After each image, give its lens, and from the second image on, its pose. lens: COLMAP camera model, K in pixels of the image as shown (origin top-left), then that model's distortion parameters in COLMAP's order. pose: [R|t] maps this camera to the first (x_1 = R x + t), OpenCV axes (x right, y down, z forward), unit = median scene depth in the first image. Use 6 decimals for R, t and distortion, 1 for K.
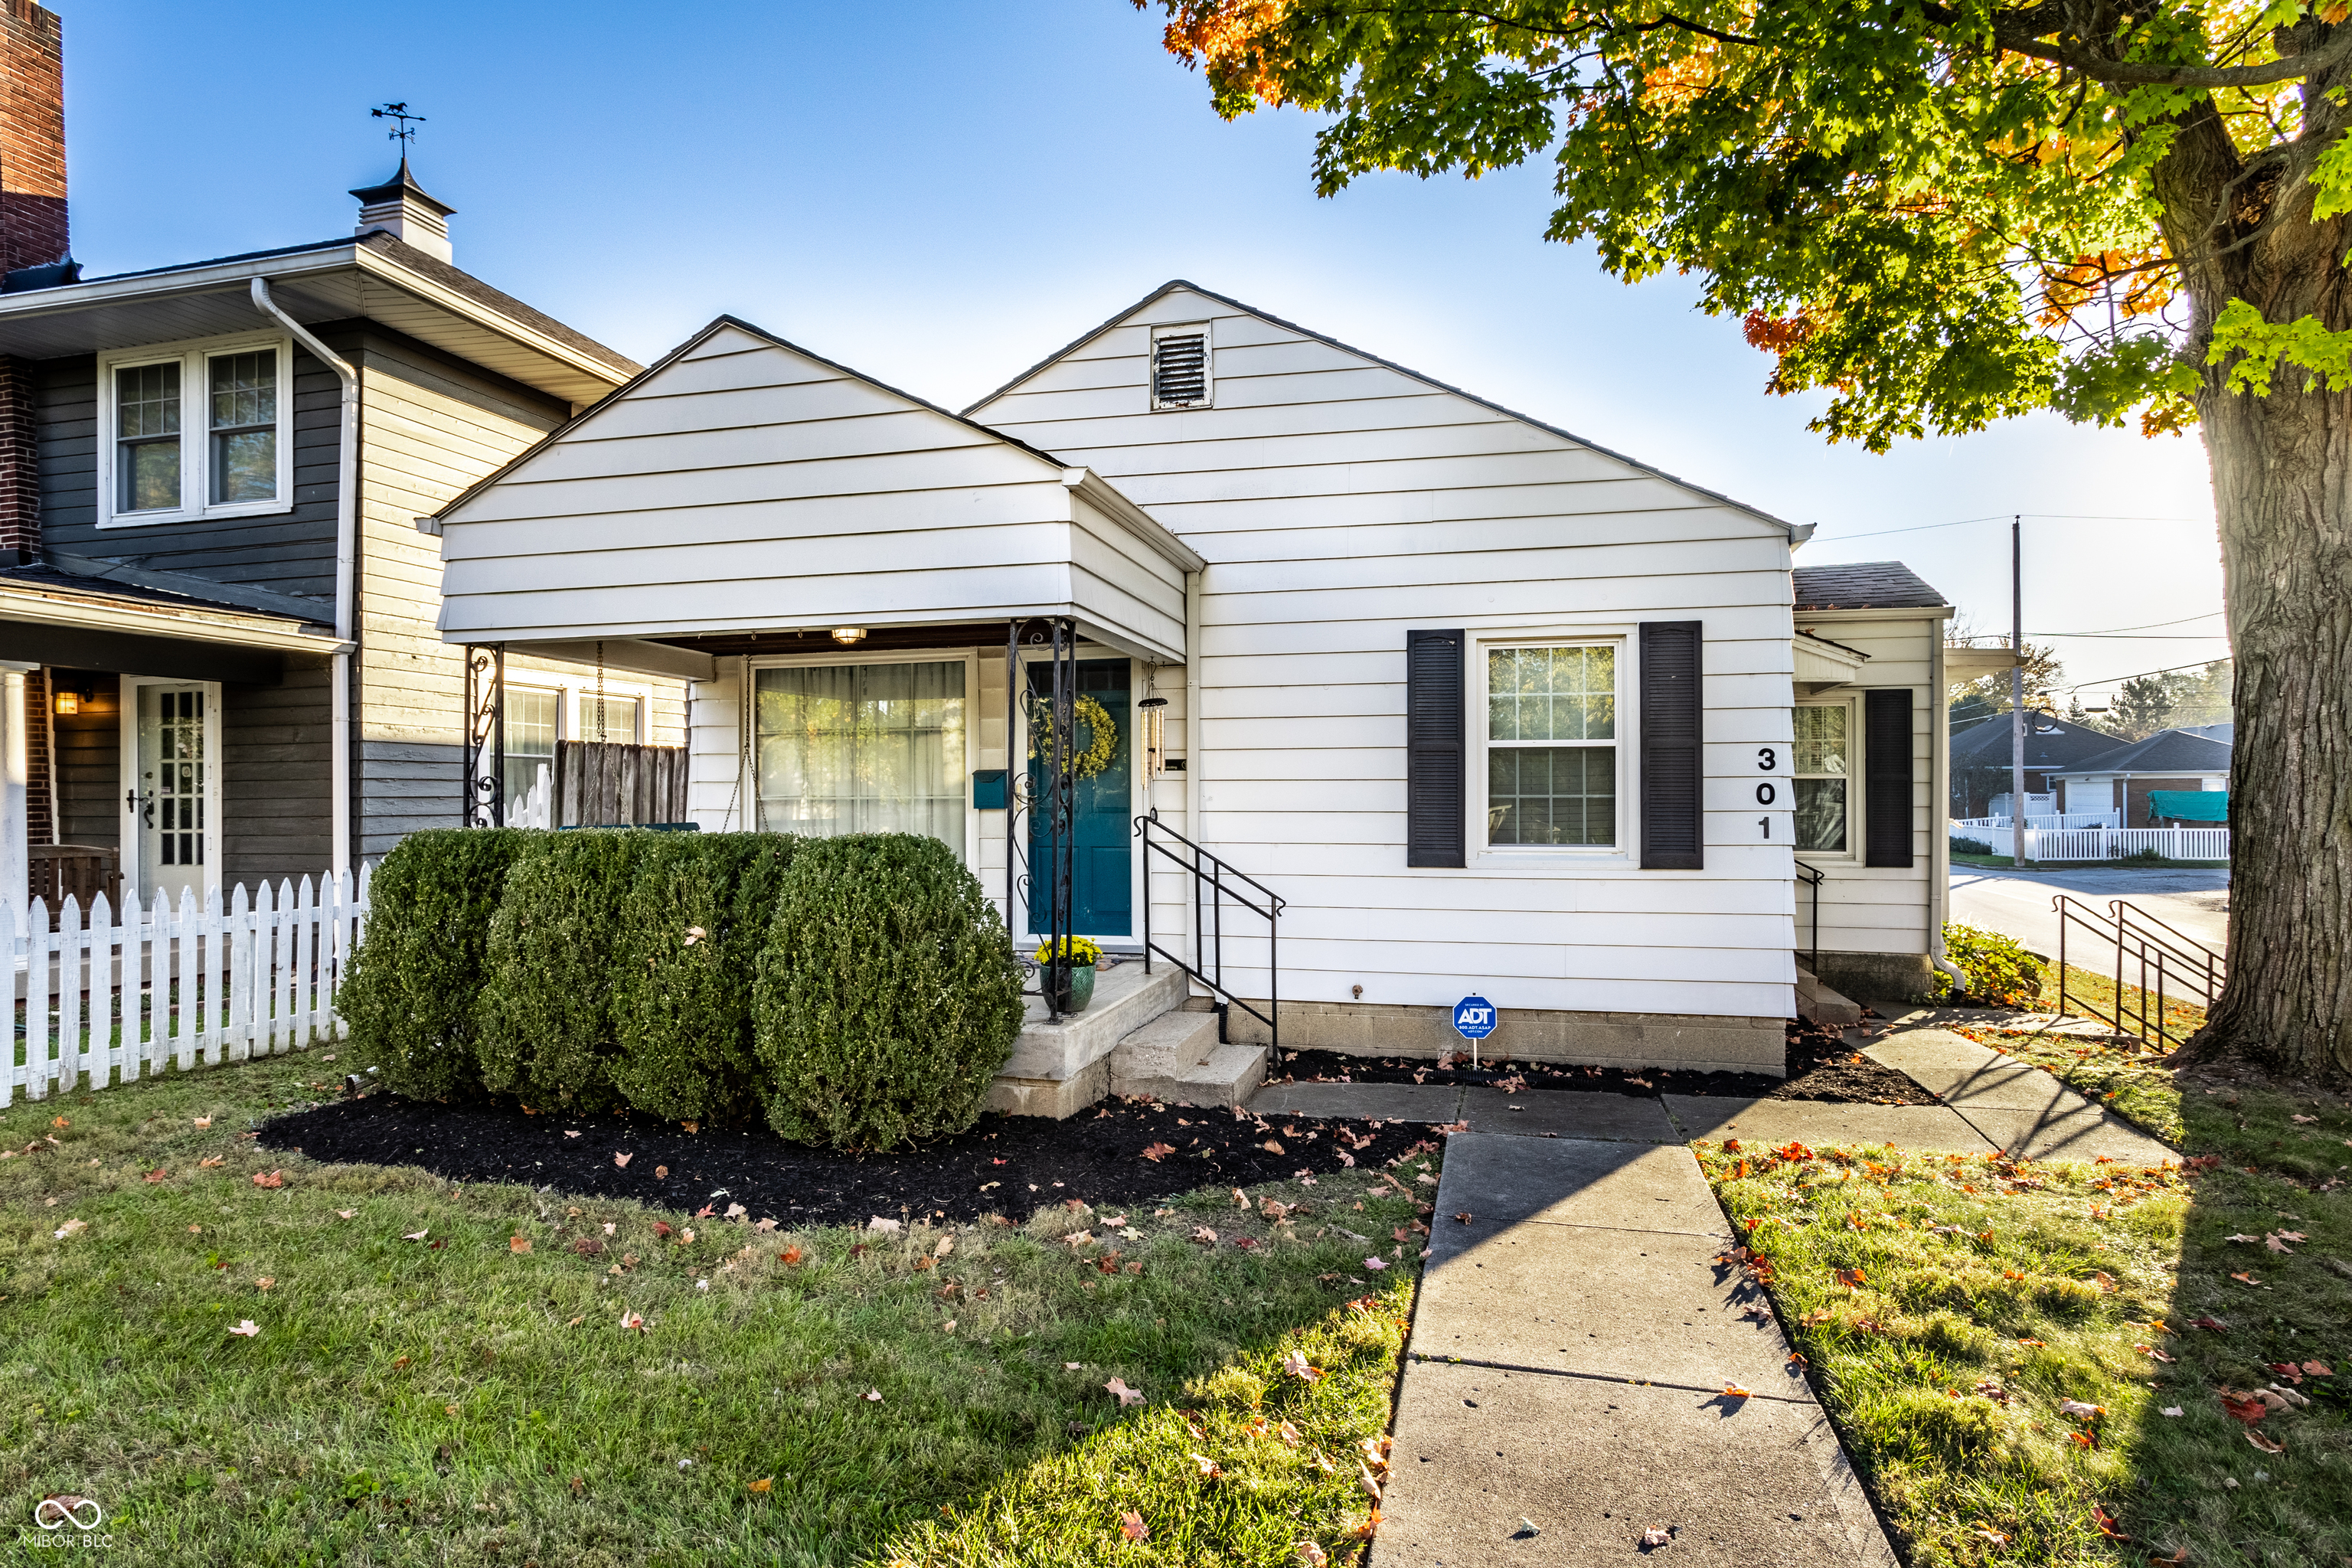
lens RADIAL K [[1276.4, 0, 1173.8], [0, 1276.4, 789.4], [0, 0, 1]] dist [0.000081, 0.000002]
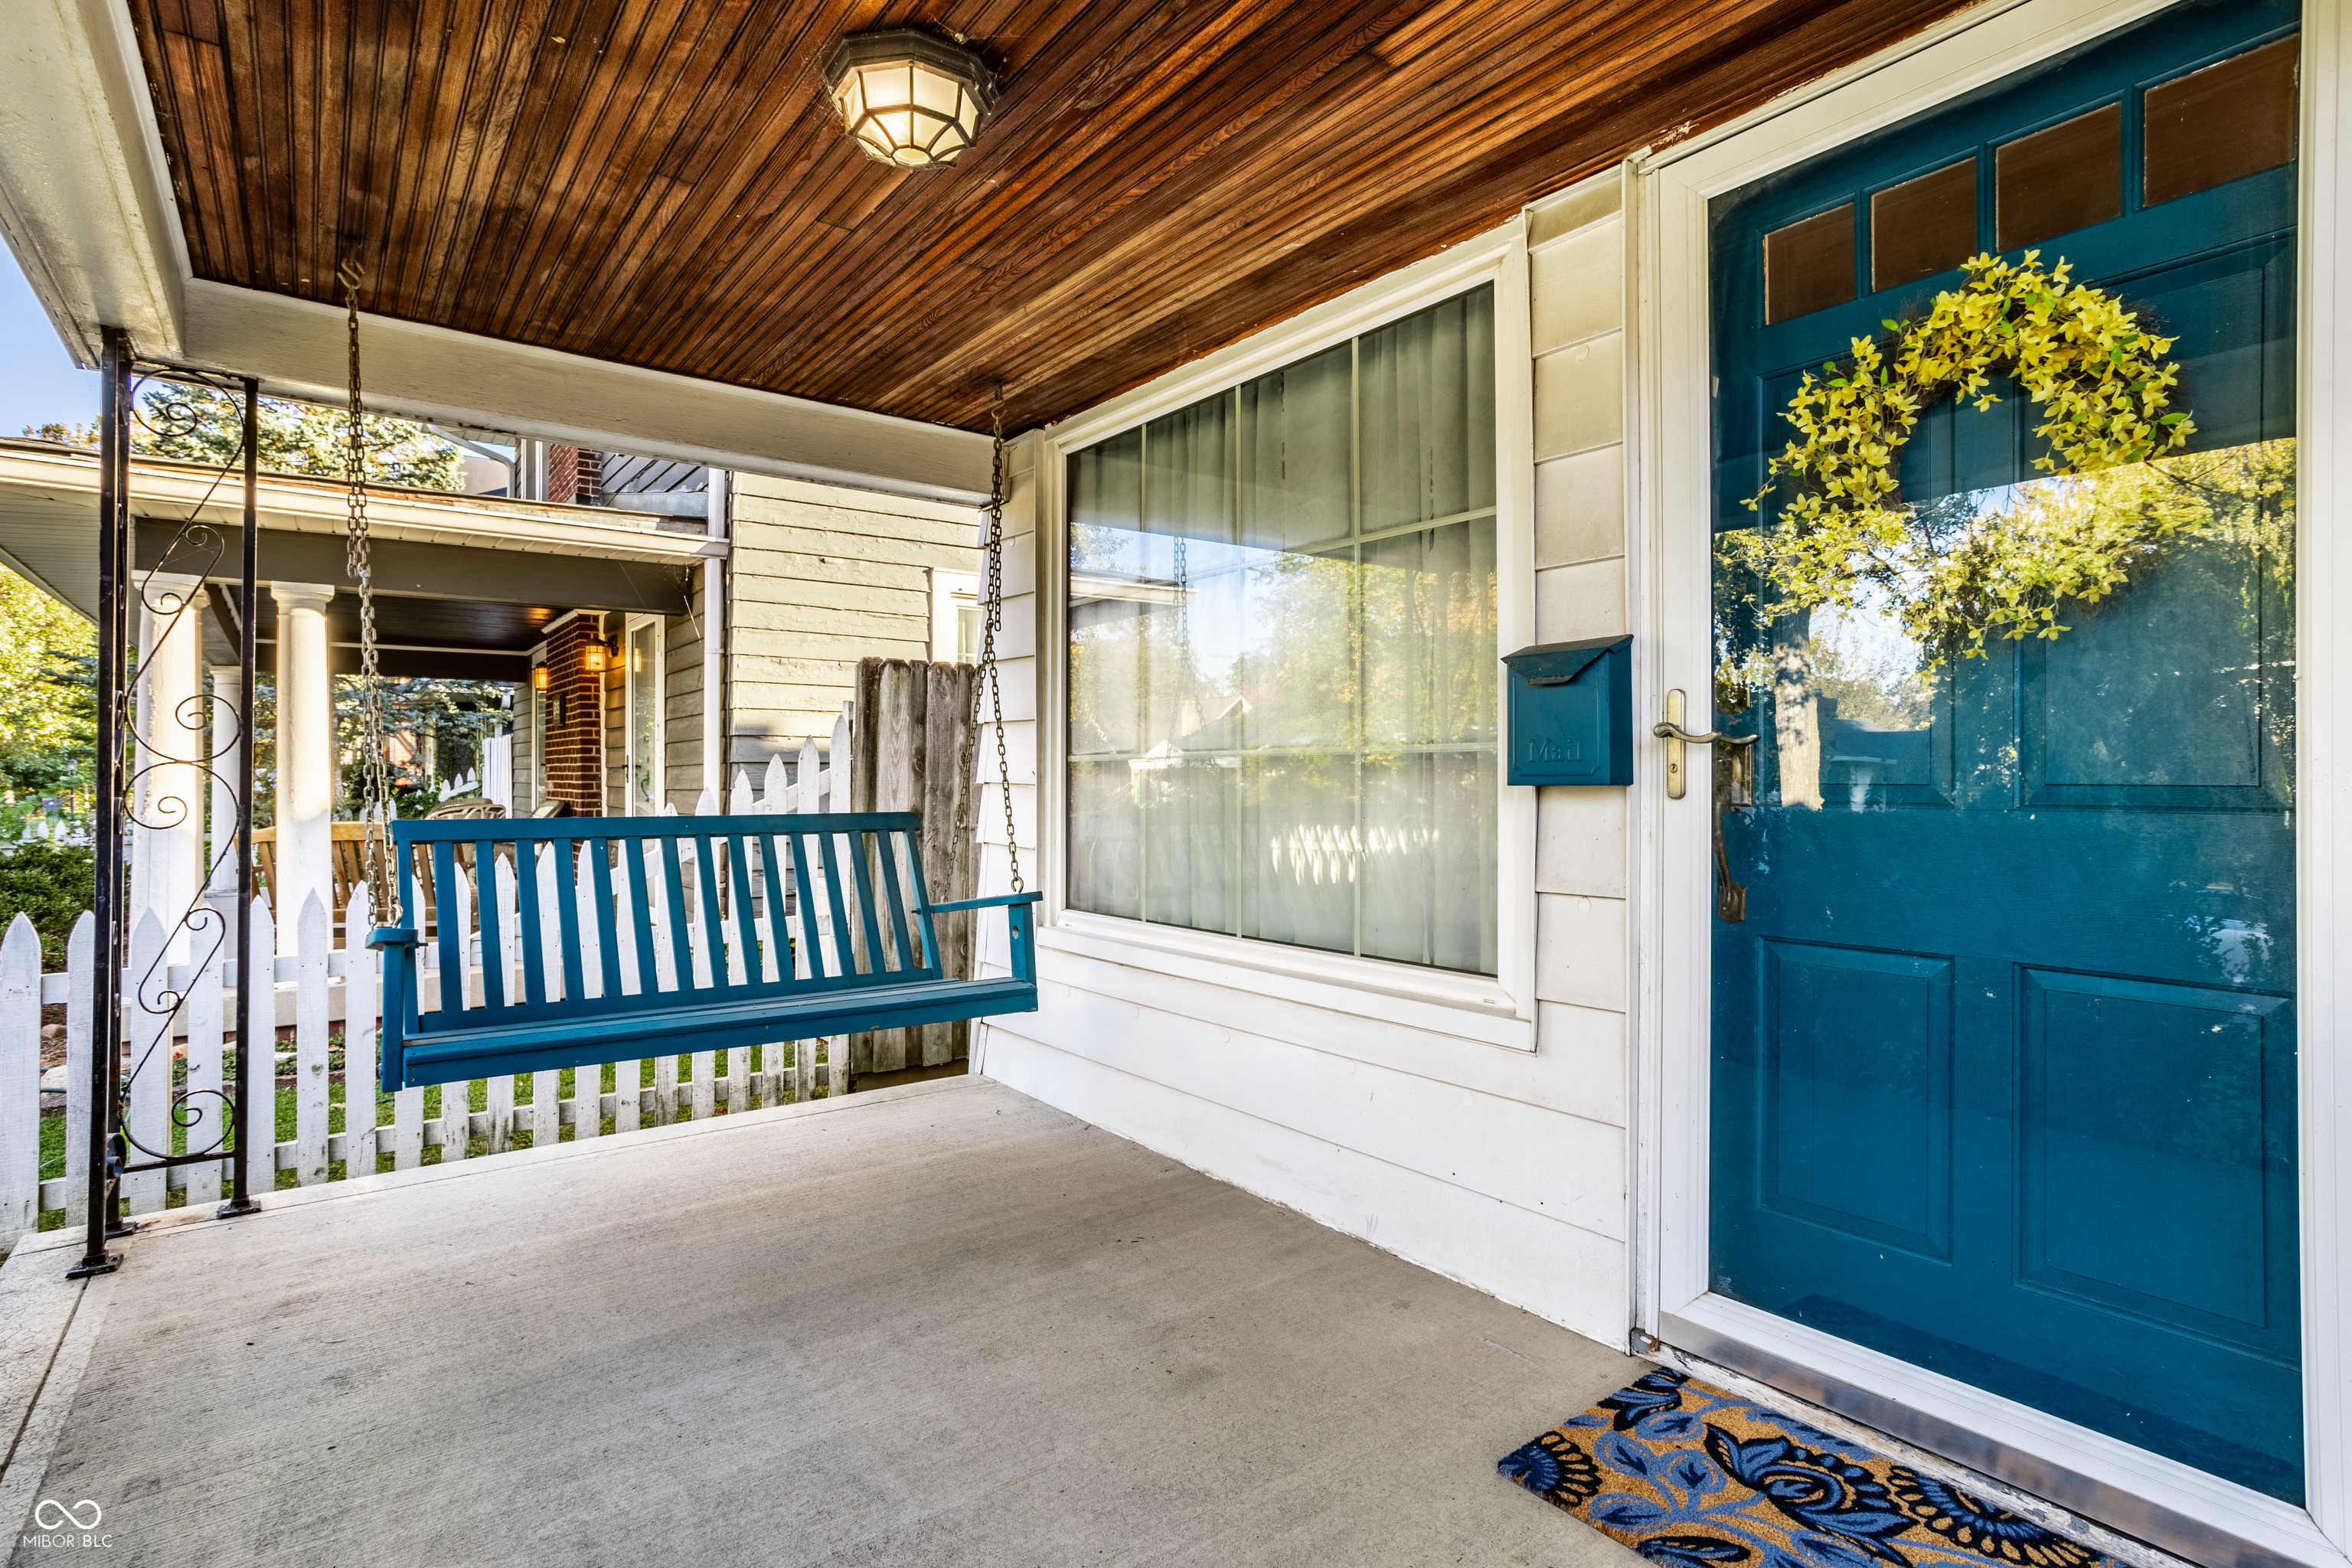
lens RADIAL K [[1176.4, 0, 1177.2], [0, 1176.4, 774.9], [0, 0, 1]] dist [-0.001395, -0.000164]
pose [[0.779994, 0.001259, -0.625786, -0.050086], [0.002921, 0.999980, 0.005653, 0.011287], [0.625780, -0.006238, 0.779974, 0.728139]]
